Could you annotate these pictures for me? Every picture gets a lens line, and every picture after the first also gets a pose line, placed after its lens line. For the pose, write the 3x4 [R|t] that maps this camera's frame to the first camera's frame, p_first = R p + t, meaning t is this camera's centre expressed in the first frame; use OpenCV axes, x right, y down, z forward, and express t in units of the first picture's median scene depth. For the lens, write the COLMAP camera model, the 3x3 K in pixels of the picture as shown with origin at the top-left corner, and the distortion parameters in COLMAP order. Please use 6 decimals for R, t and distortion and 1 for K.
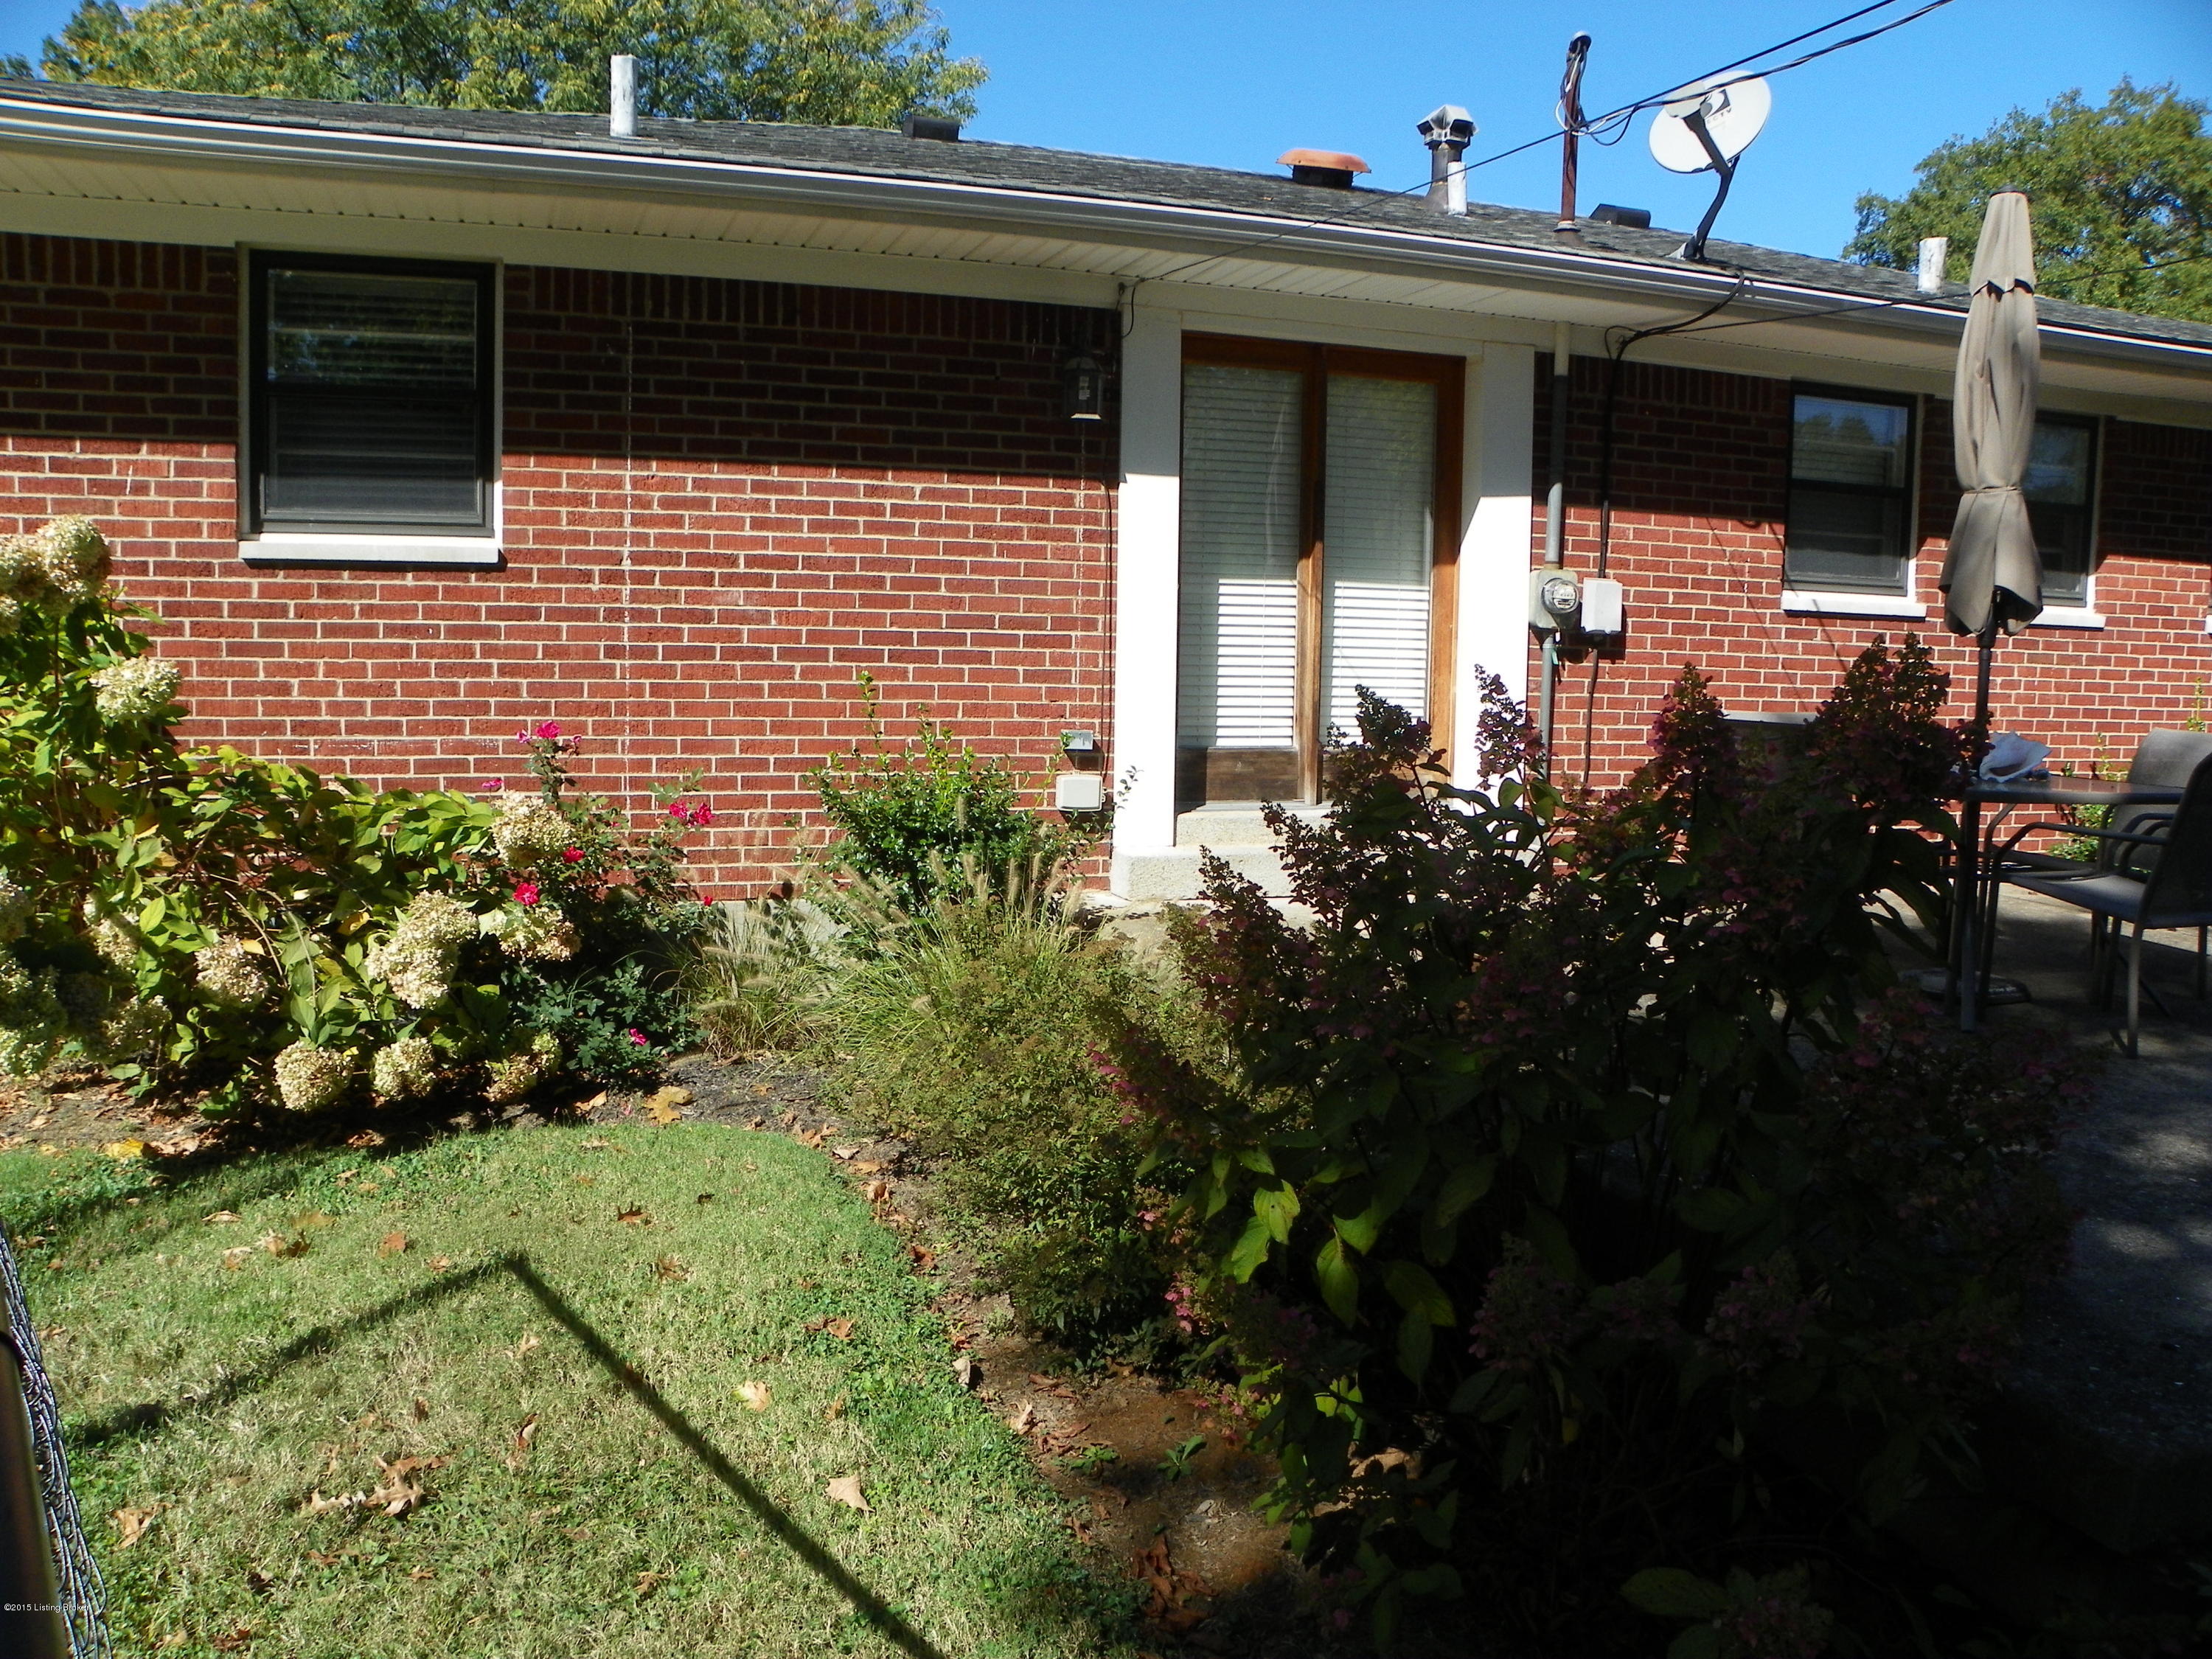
lens RADIAL K [[1664.0, 0, 1064.5], [0, 1664.0, 831.3], [0, 0, 1]] dist [-0.167262, 0.118471]
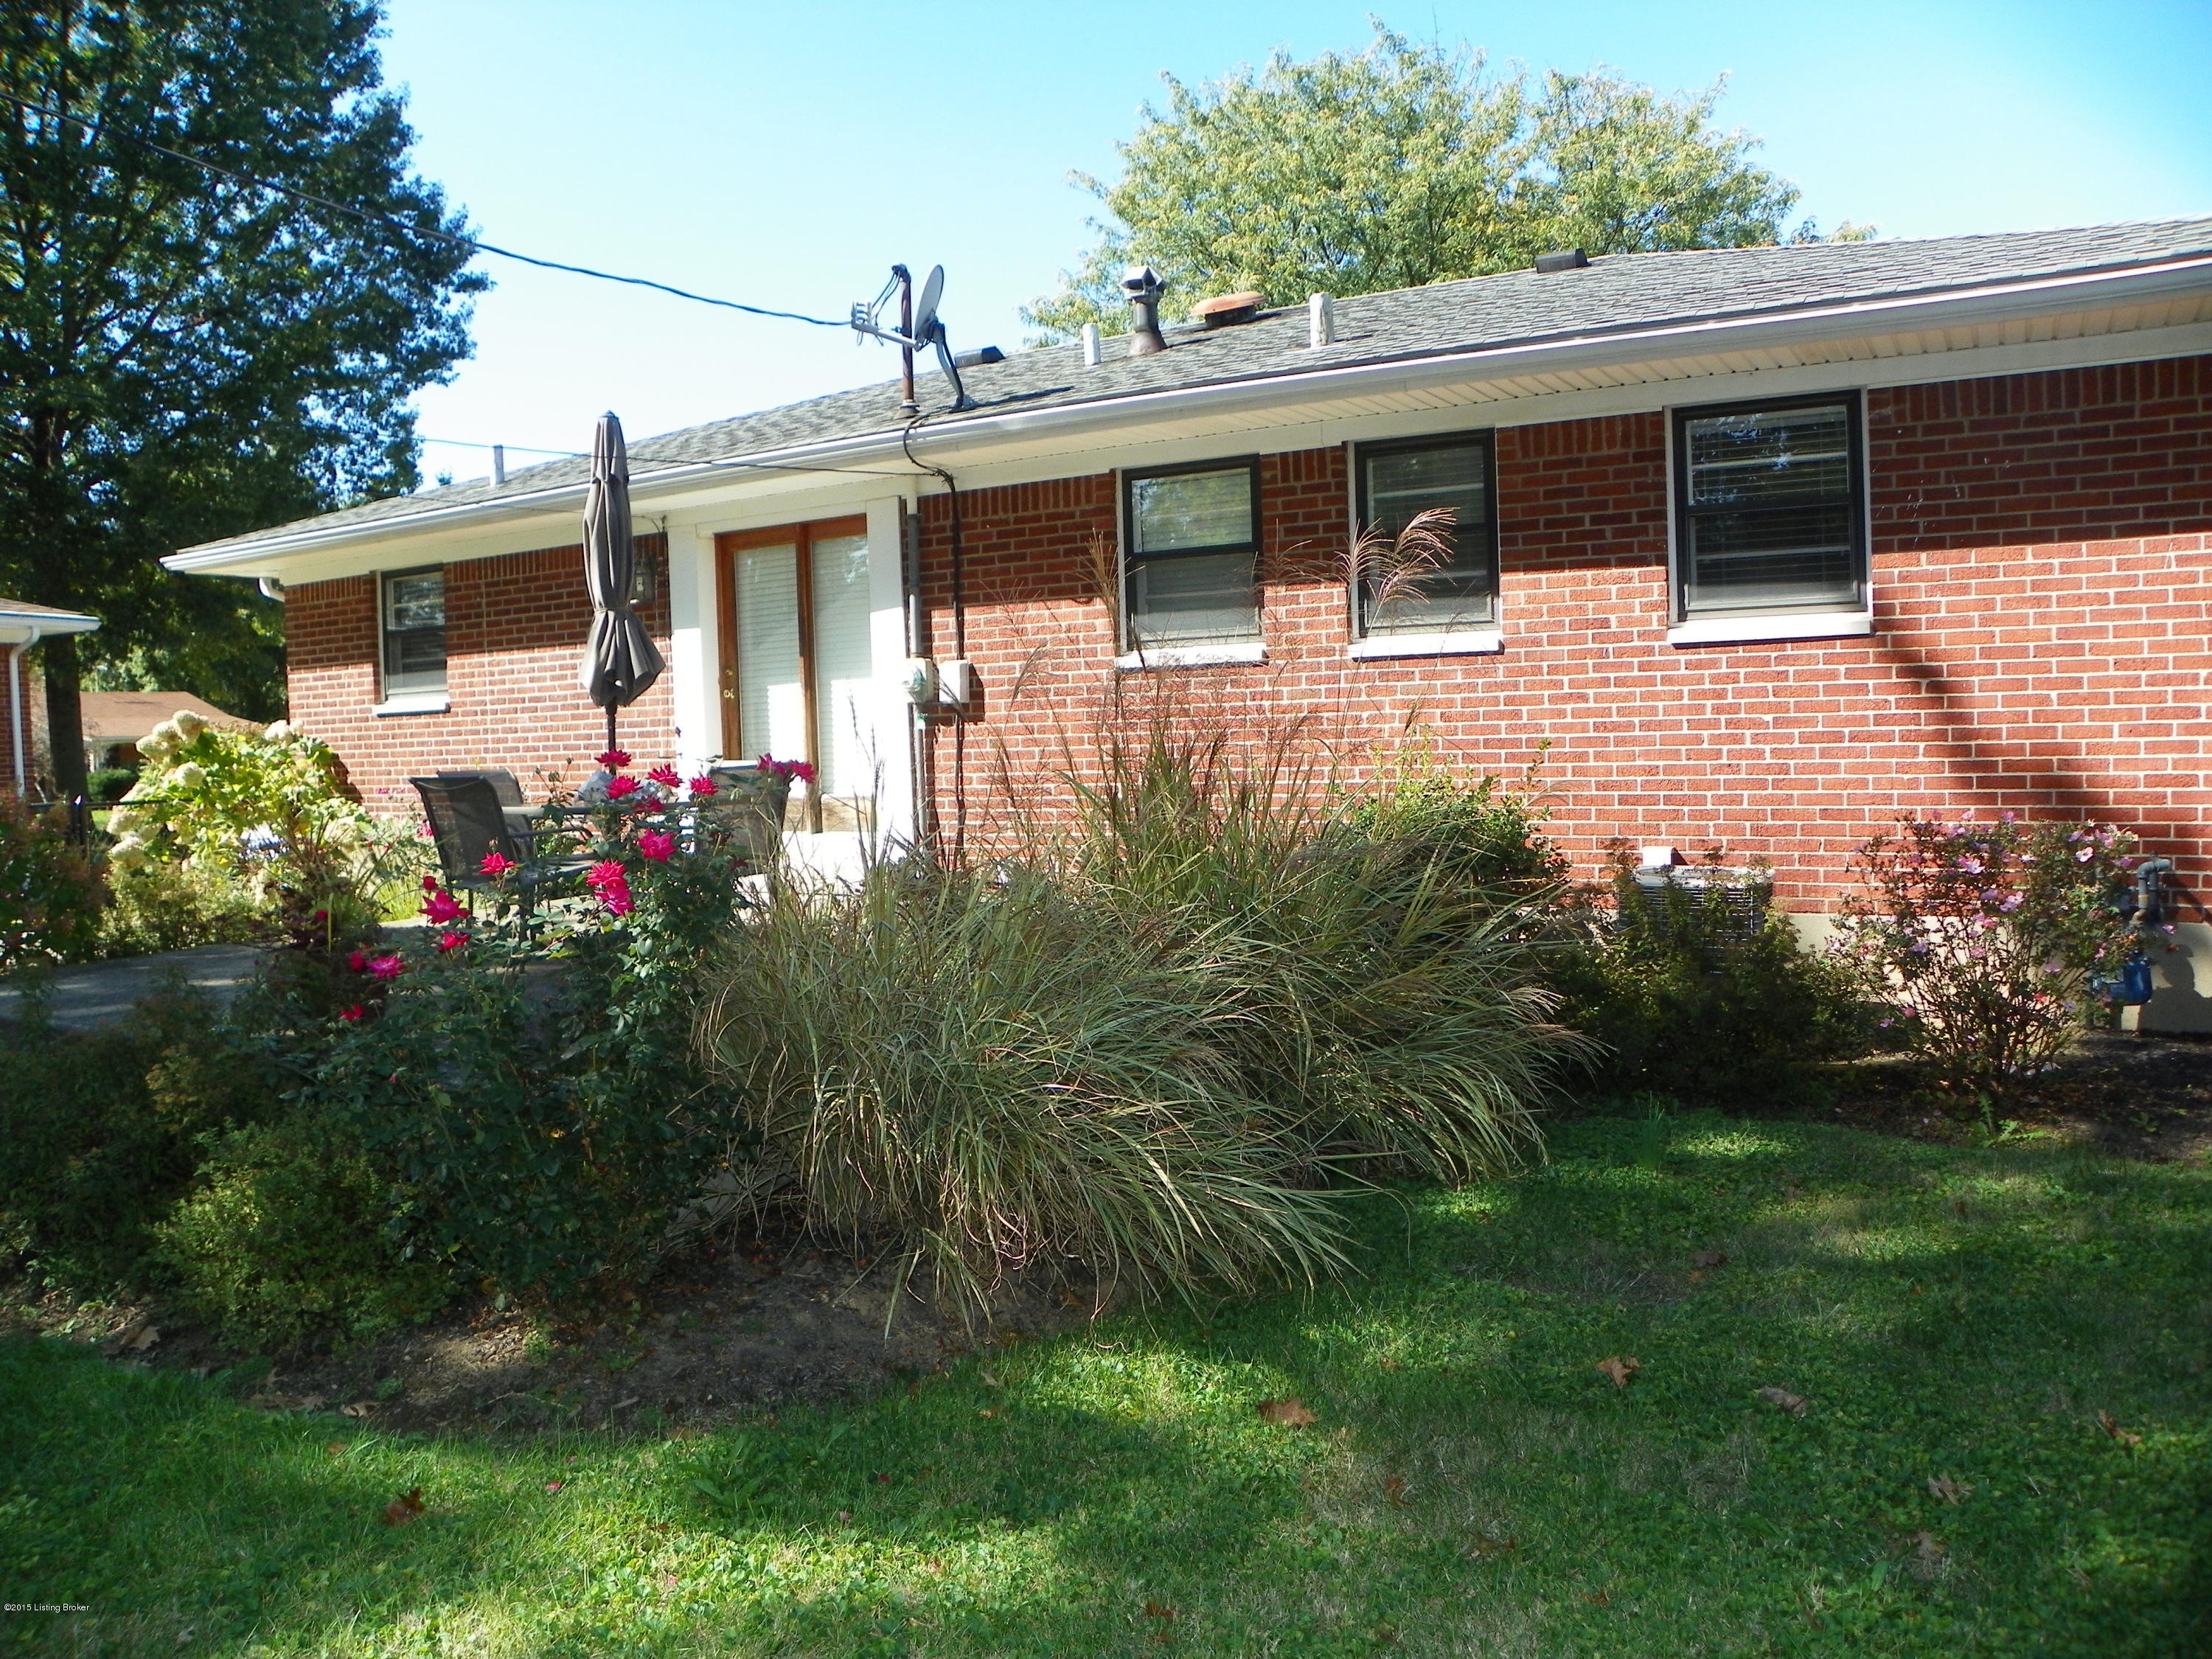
lens RADIAL K [[1683.1, 0, 1106.0], [0, 1683.1, 829.5], [0, 0, 1]] dist [-0.158672, 0.099336]
pose [[0.662393, -0.000655, -0.749156, 1.555984], [-0.038205, 0.998669, -0.034653, 0.022962], [0.748182, 0.051575, 0.661486, 0.234994]]
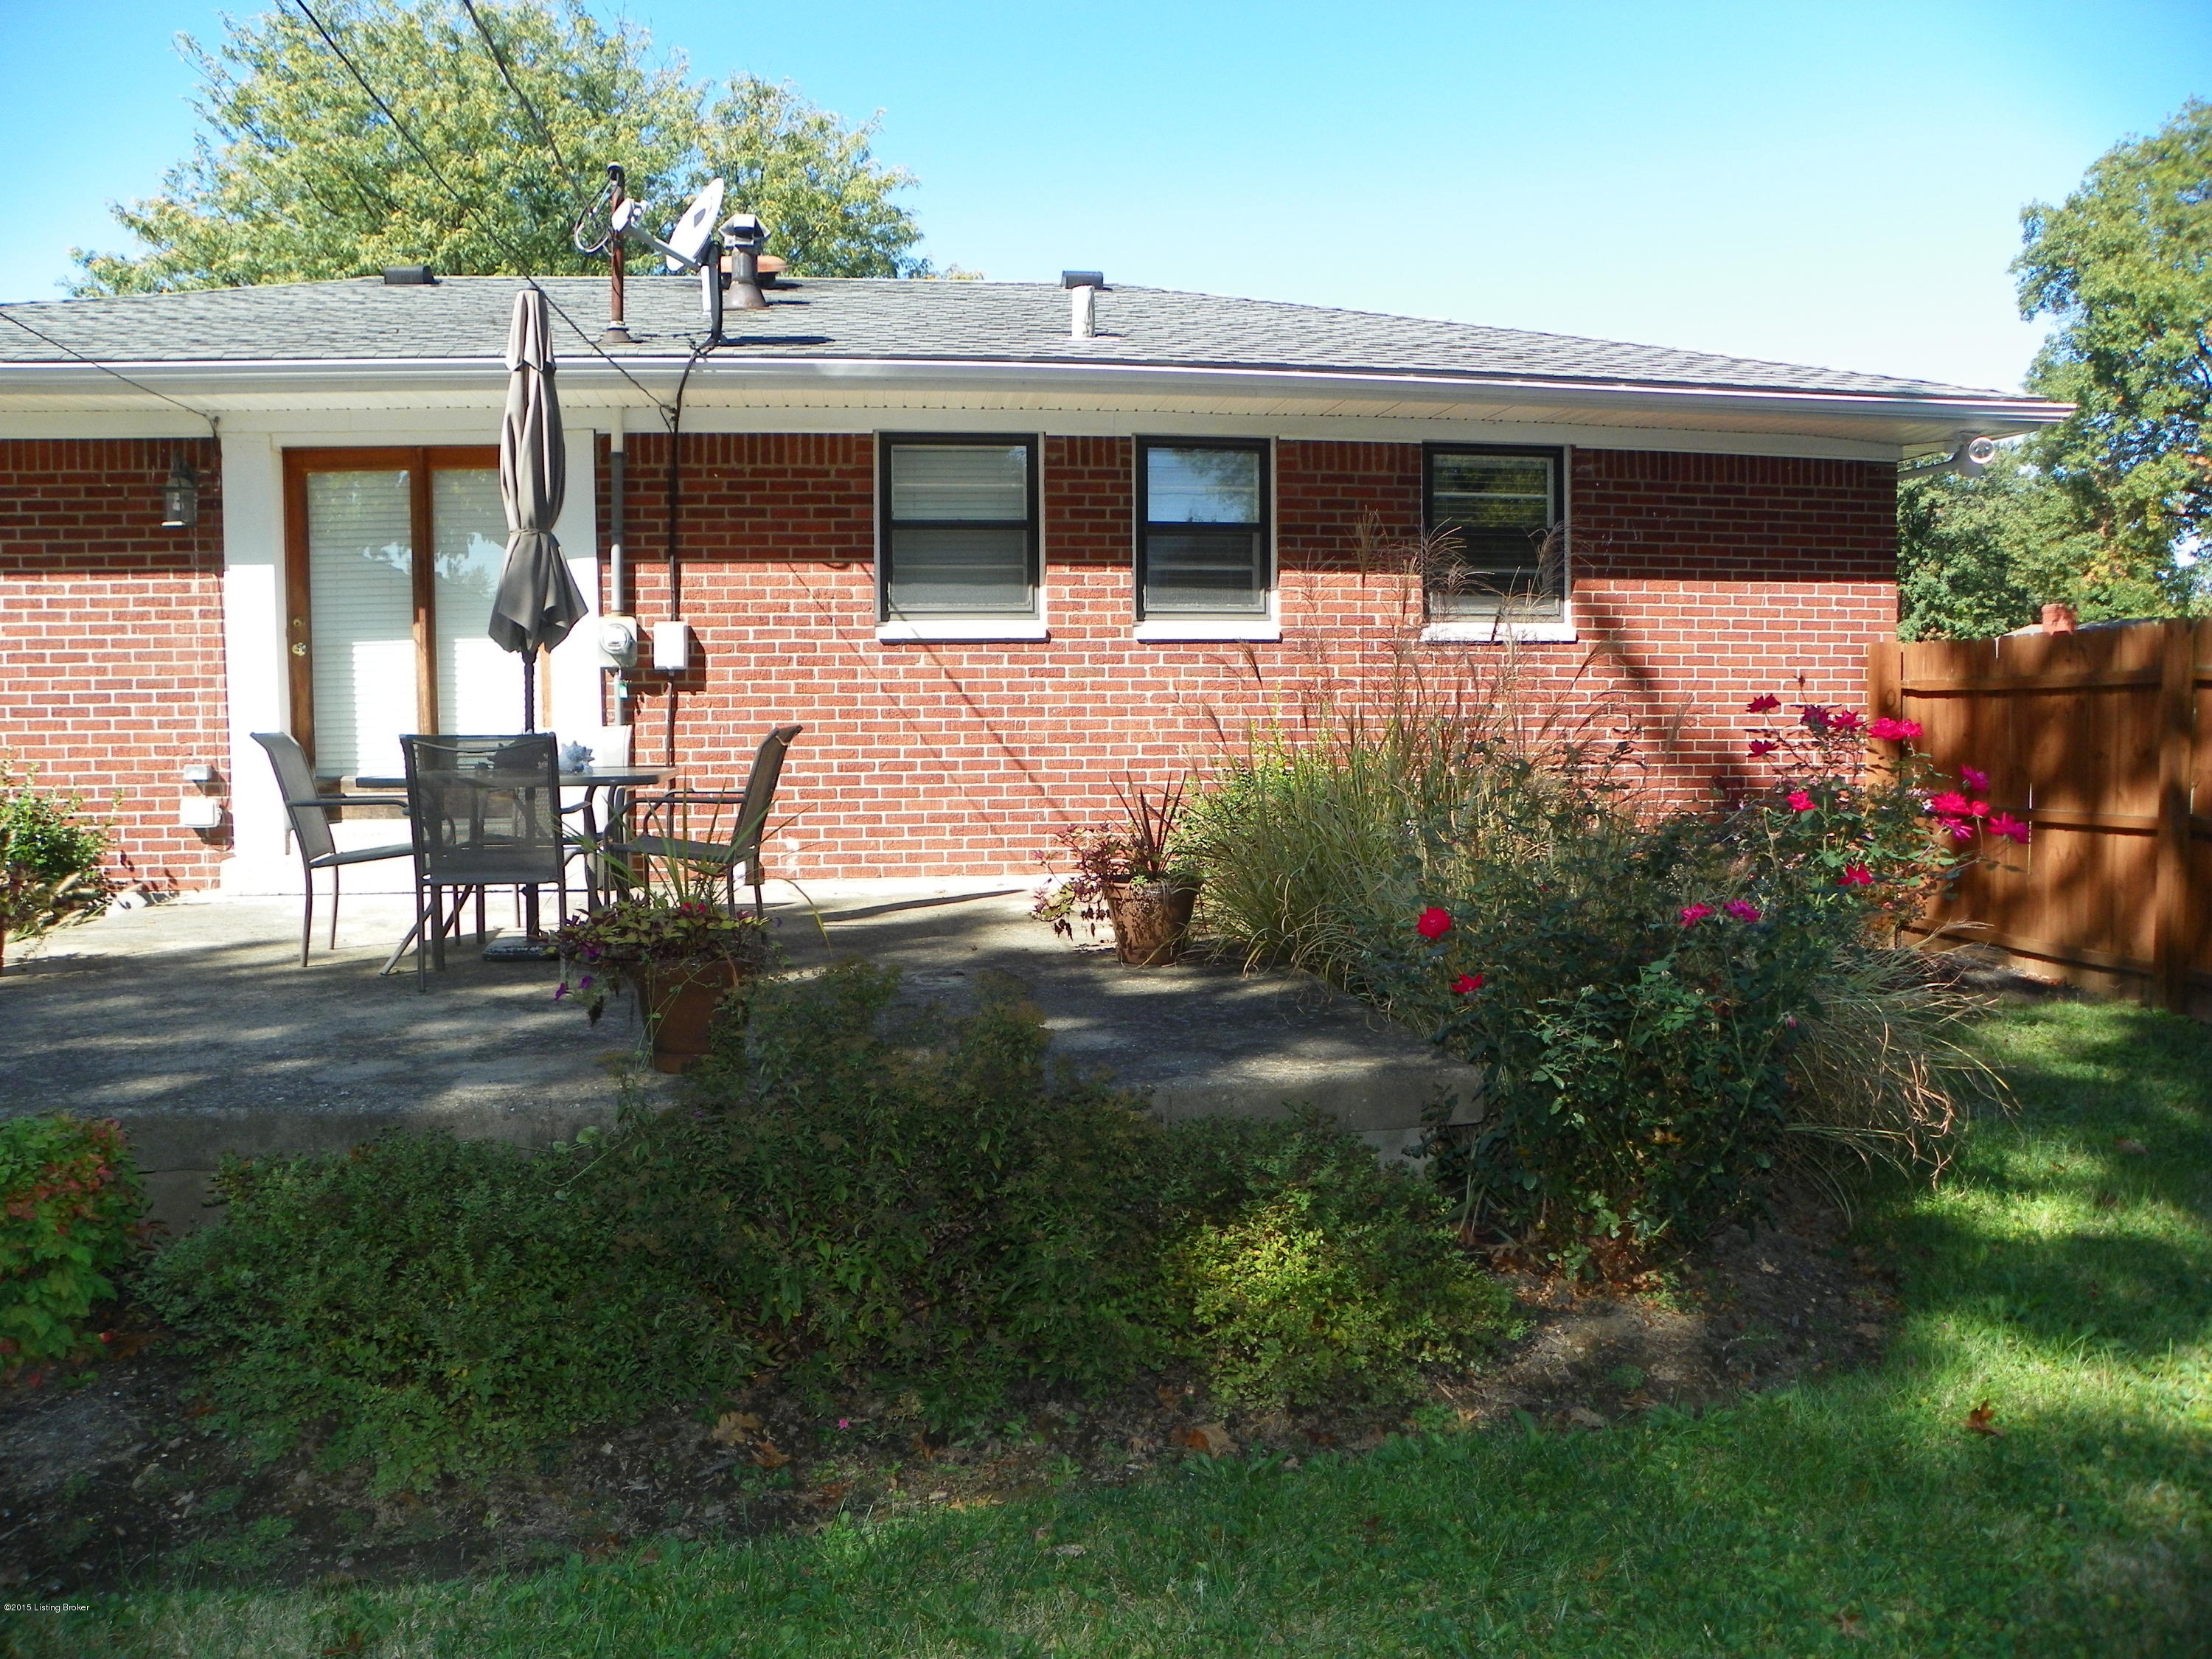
lens RADIAL K [[1664.0, 0, 1064.5], [0, 1664.0, 831.3], [0, 0, 1]] dist [-0.167262, 0.118471]
pose [[0.984574, -0.017237, -0.174115, 0.888383], [0.010147, 0.999086, -0.041529, 0.049345], [0.174672, 0.039122, 0.983849, -0.103364]]
